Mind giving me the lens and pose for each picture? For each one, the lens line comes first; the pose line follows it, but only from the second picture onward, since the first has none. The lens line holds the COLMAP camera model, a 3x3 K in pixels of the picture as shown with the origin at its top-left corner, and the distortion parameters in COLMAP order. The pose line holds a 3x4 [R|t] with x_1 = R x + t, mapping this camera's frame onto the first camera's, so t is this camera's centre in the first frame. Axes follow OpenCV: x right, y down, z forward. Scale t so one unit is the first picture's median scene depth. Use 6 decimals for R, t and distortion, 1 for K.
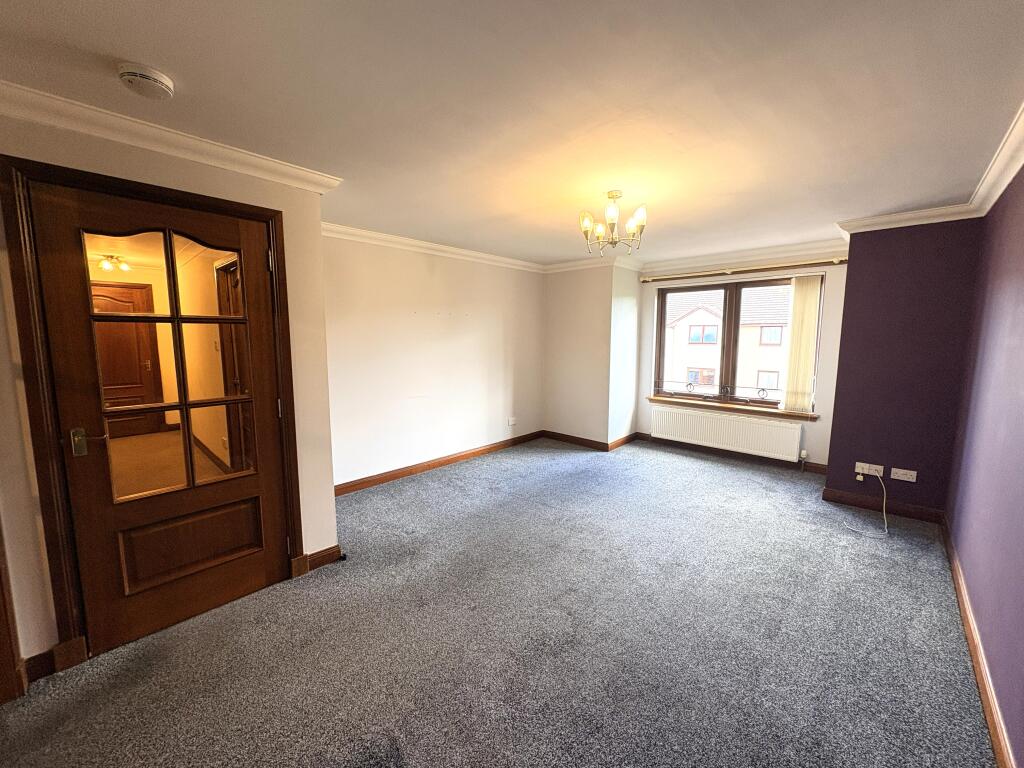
lens RADIAL K [[405.7, 0, 513.3], [0, 405.7, 383.0], [0, 0, 1]] dist [-0.000288, 0.000143]
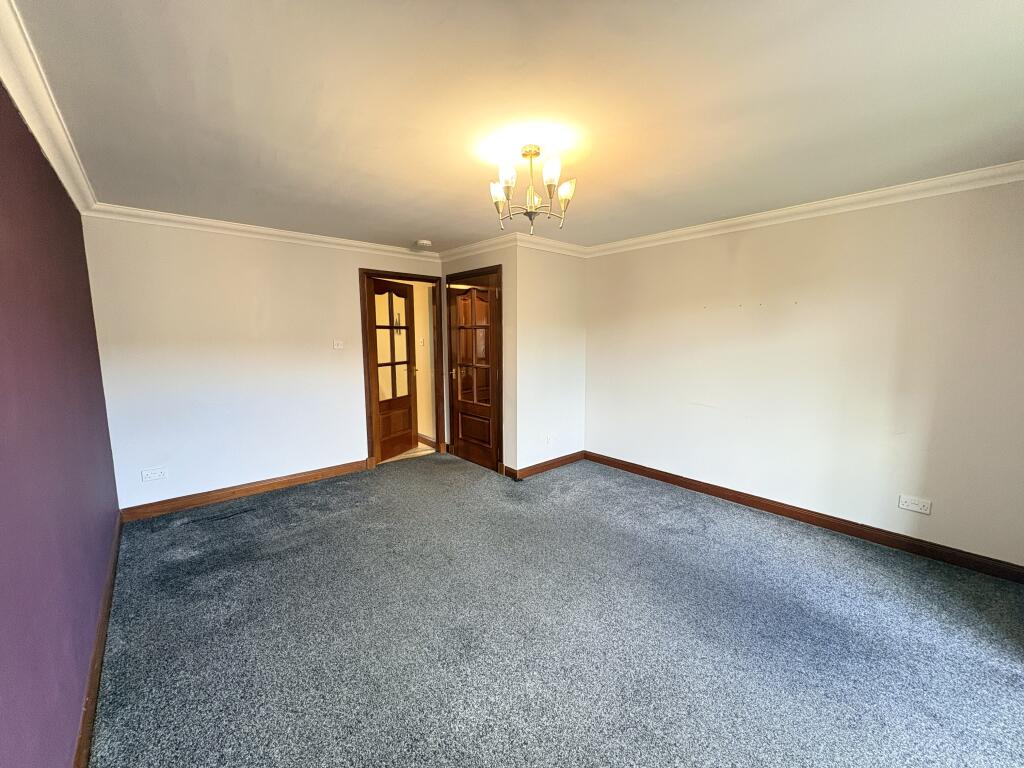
lens RADIAL K [[405.7, 0, 513.3], [0, 405.7, 383.0], [0, 0, 1]] dist [-0.000288, 0.000143]
pose [[-0.091917, 0.117052, -0.988863, 1.014348], [-0.112754, 0.985457, 0.127130, -0.117424], [0.989362, 0.123183, -0.077382, 1.028940]]
